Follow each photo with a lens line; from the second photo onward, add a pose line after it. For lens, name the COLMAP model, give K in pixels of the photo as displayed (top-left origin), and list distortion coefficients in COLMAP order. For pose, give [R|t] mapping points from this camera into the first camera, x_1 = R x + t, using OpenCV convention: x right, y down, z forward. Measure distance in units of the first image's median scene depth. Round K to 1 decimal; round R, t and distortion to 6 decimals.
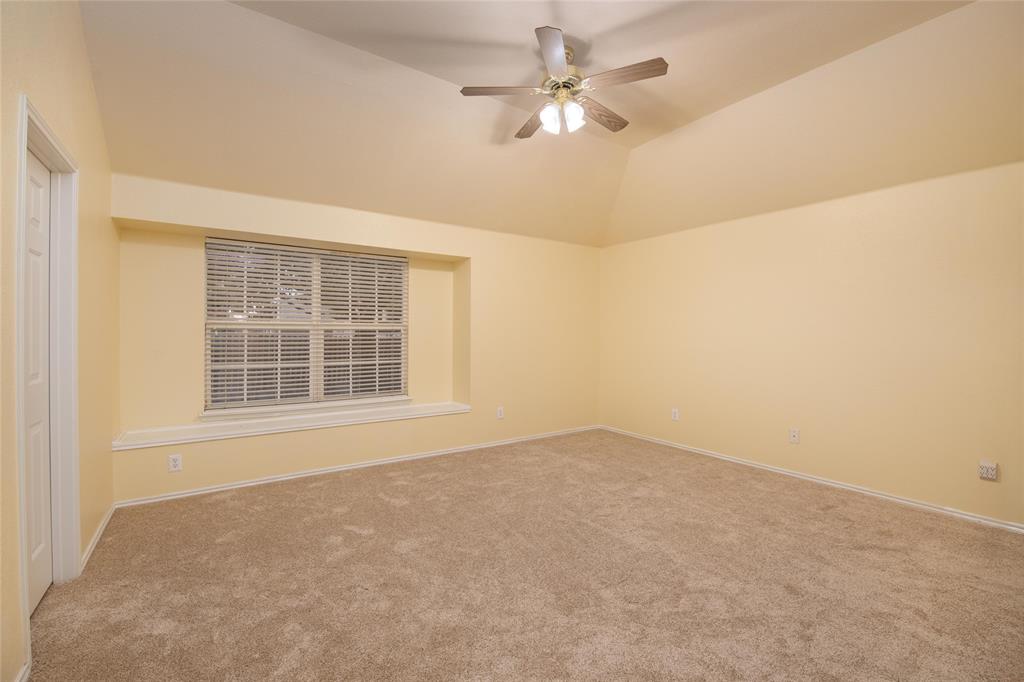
lens RADIAL K [[442.4, 0, 512.1], [0, 442.4, 338.4], [0, 0, 1]] dist [-0.005395, -0.006830]
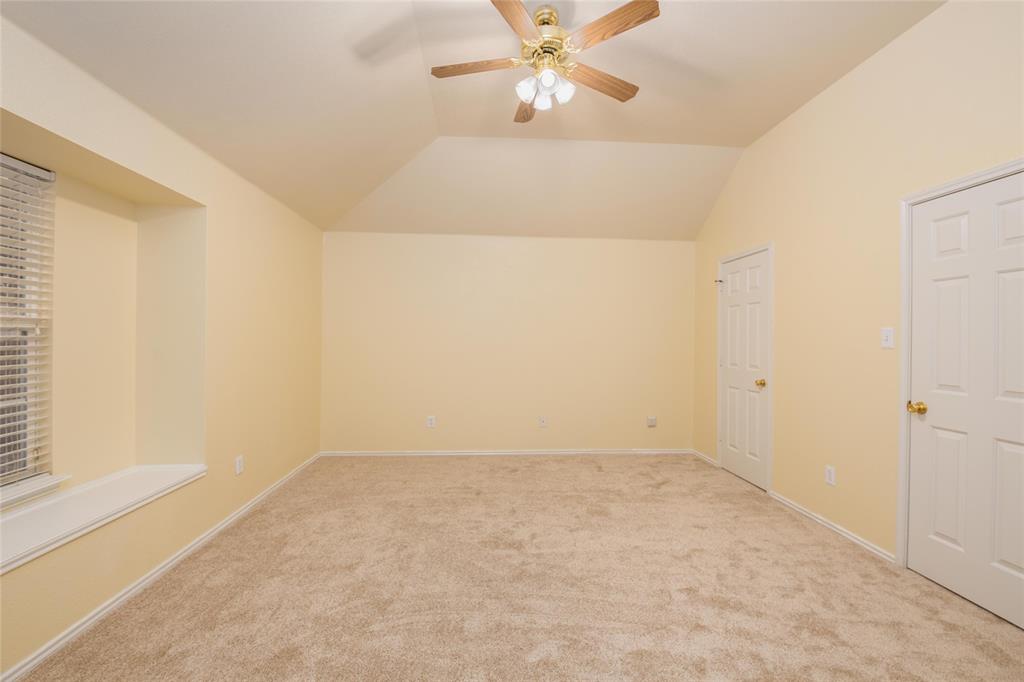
lens RADIAL K [[442.4, 0, 514.4], [0, 442.4, 341.4], [0, 0, 1]] dist [-0.005395, -0.006830]
pose [[0.510592, -0.009077, 0.859775, -0.409940], [0.006850, 0.999955, 0.006489, -0.008697], [-0.859796, 0.002576, 0.510631, 0.390605]]
